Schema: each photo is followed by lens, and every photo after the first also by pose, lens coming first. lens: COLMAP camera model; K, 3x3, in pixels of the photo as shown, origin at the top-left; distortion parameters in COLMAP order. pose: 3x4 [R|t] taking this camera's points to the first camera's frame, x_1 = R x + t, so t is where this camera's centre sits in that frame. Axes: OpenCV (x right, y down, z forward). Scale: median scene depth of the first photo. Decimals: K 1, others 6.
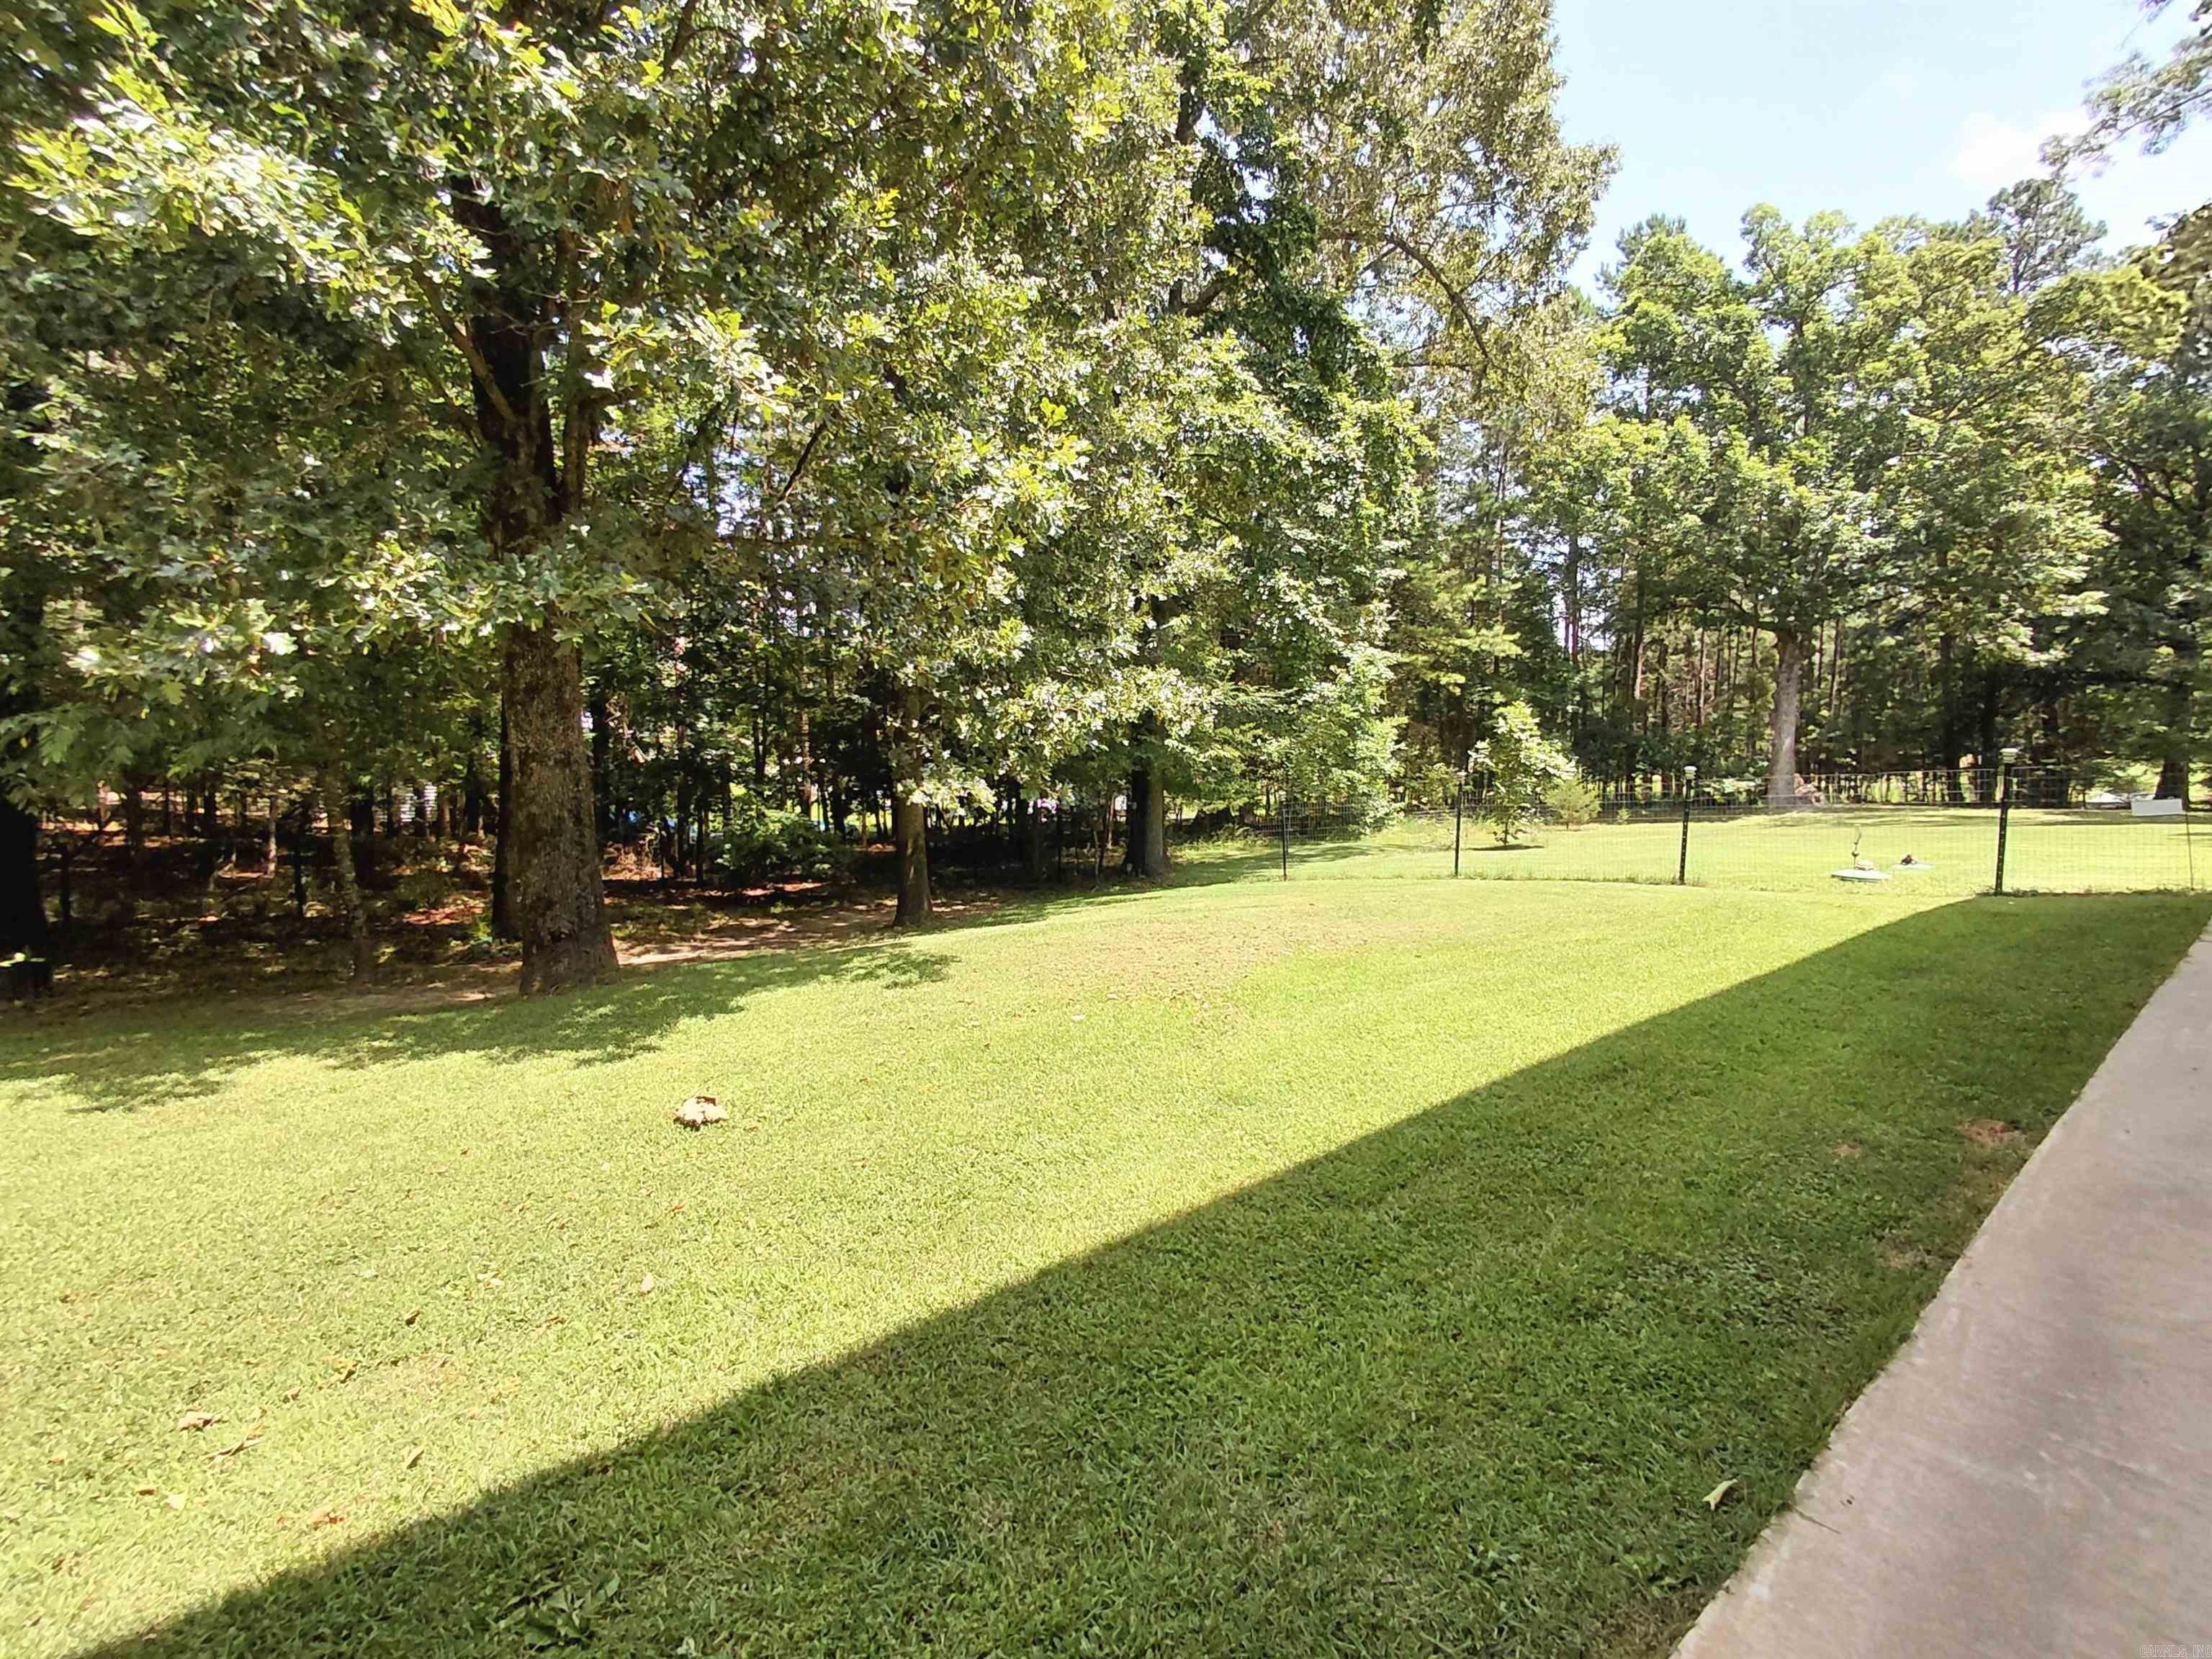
lens RADIAL K [[1019.0, 0, 1102.6], [0, 1019.0, 818.5], [0, 0, 1]] dist [-0.006879, -0.000302]
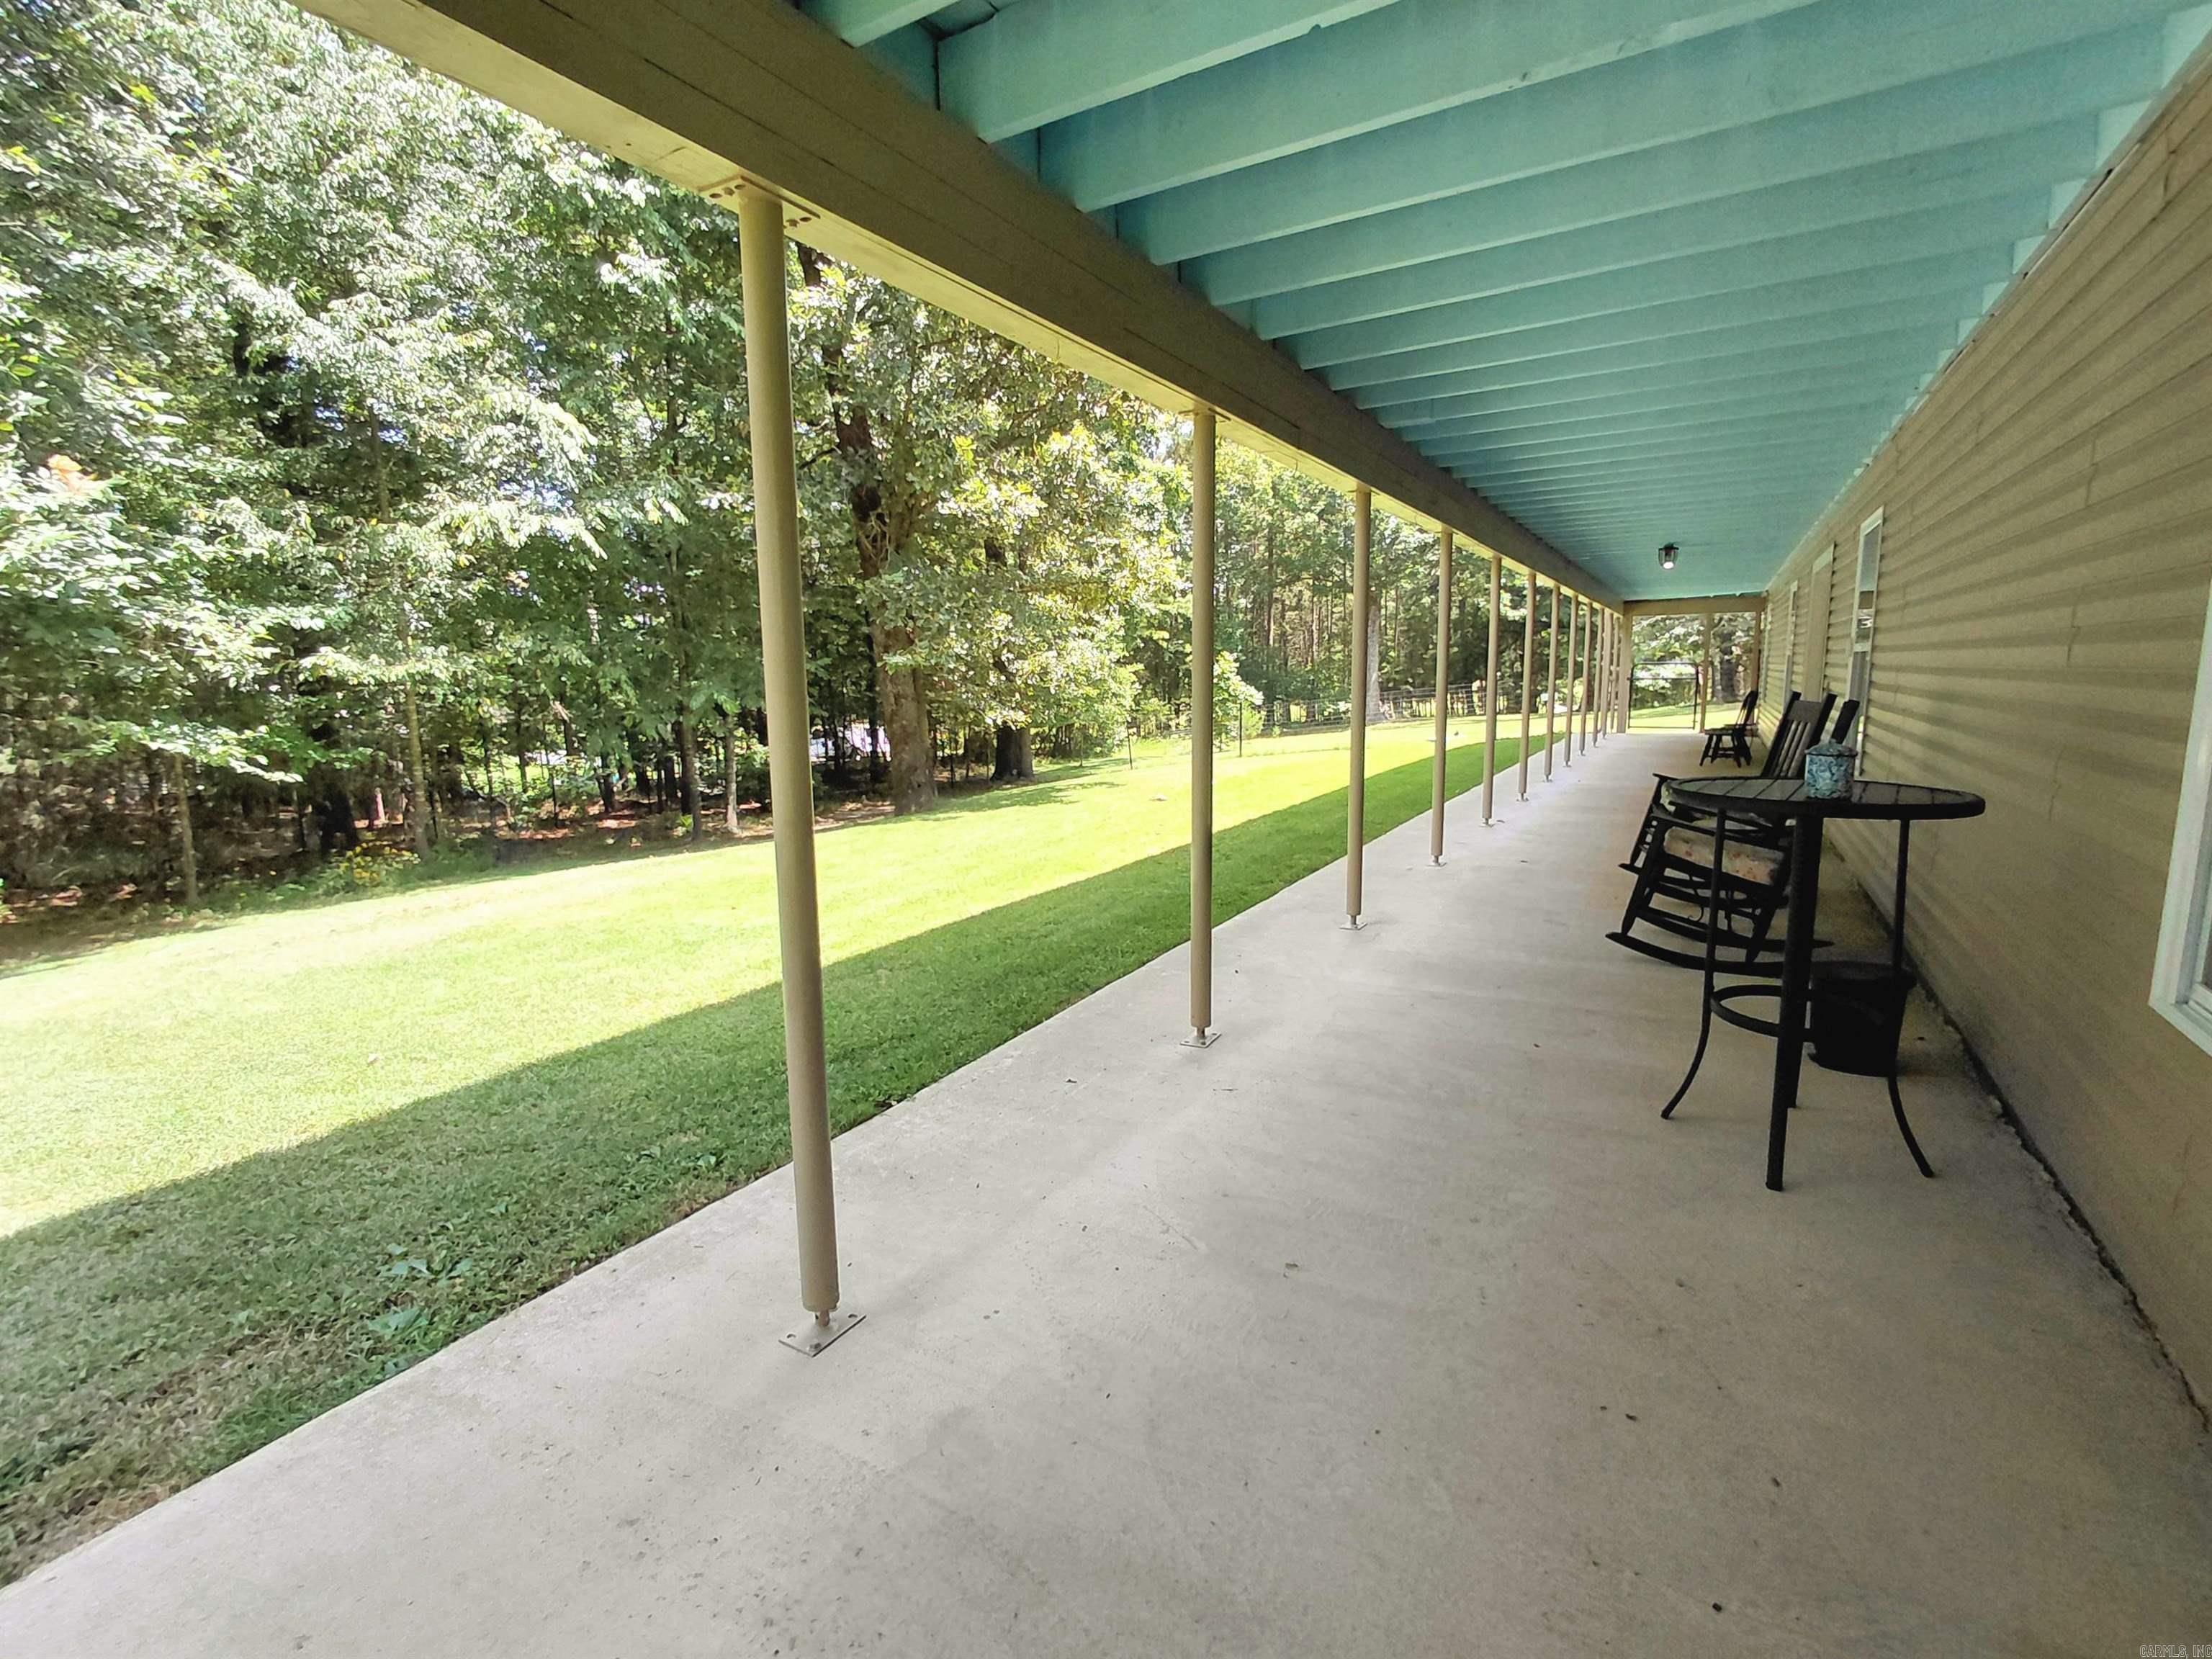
lens RADIAL K [[1019.0, 0, 1105.5], [0, 1019.0, 831.6], [0, 0, 1]] dist [-0.006879, -0.000302]
pose [[0.934949, -0.081989, 0.345179, -0.200150], [0.060766, 0.995560, 0.071883, 0.018462], [-0.349540, -0.046232, 0.935780, -0.228183]]
